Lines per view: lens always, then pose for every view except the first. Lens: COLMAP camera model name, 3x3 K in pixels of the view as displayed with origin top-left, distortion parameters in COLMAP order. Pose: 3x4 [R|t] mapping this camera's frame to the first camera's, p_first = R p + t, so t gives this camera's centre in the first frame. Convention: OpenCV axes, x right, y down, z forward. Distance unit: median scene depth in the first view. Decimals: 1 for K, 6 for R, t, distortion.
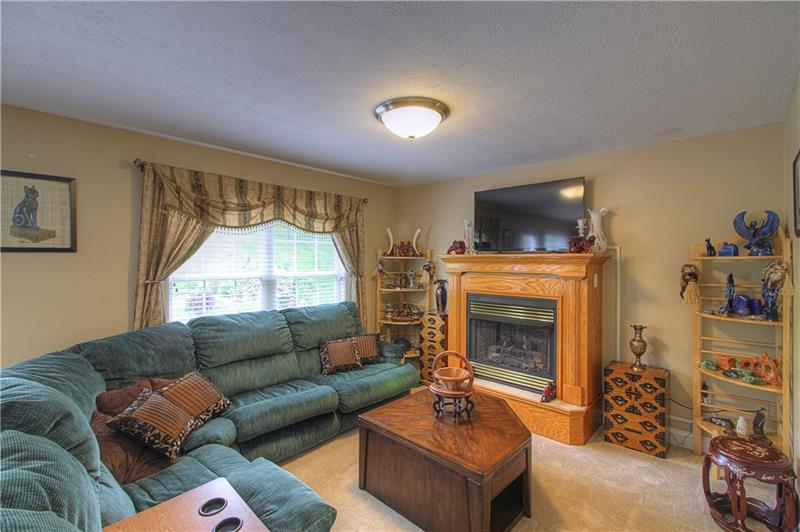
lens RADIAL K [[364.9, 0, 396.3], [0, 364.9, 265.2], [0, 0, 1]] dist [0.016221, -0.000138]
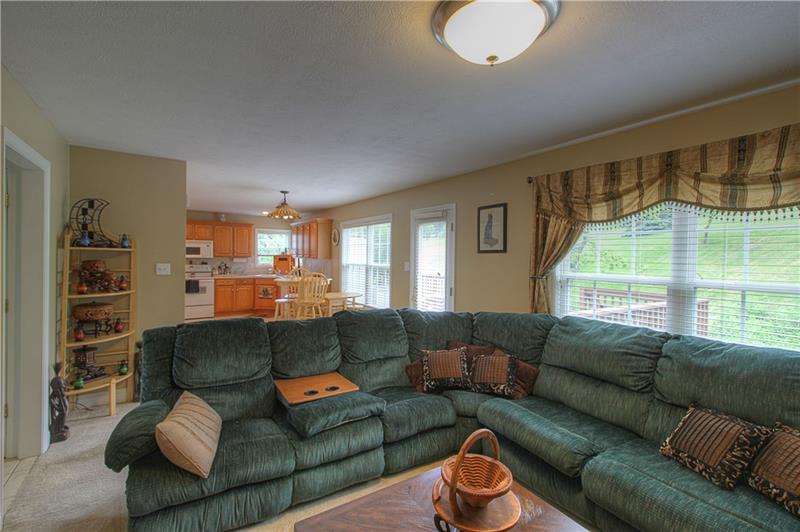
lens RADIAL K [[364.9, 0, 405.6], [0, 364.9, 263.0], [0, 0, 1]] dist [0.016221, -0.000138]
pose [[-0.228422, 0.013633, -0.973467, 0.505756], [-0.028342, 0.999385, 0.020647, -0.010258], [0.973149, 0.032306, -0.227896, 0.743398]]
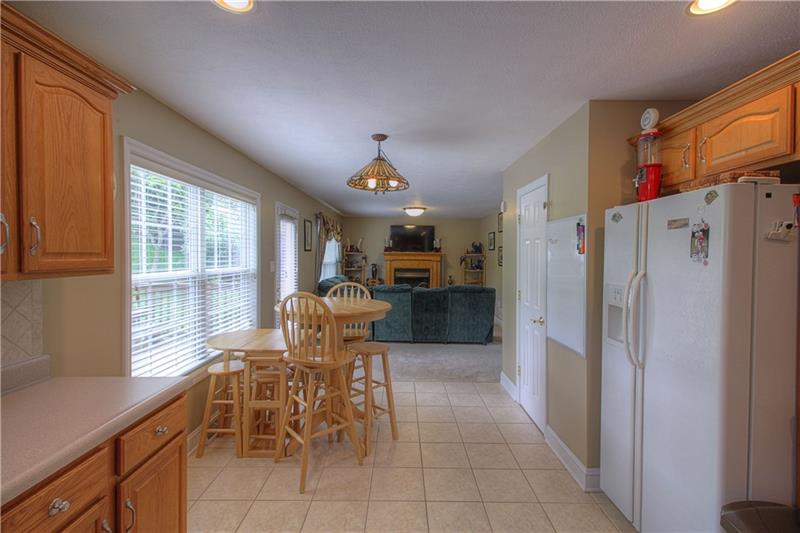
lens RADIAL K [[364.9, 0, 400.2], [0, 364.9, 263.1], [0, 0, 1]] dist [0.016221, -0.000138]
pose [[0.734550, -0.007023, 0.678518, -1.632430], [0.001598, 0.999962, 0.008620, 0.024985], [-0.678553, -0.005248, 0.734533, -0.926798]]
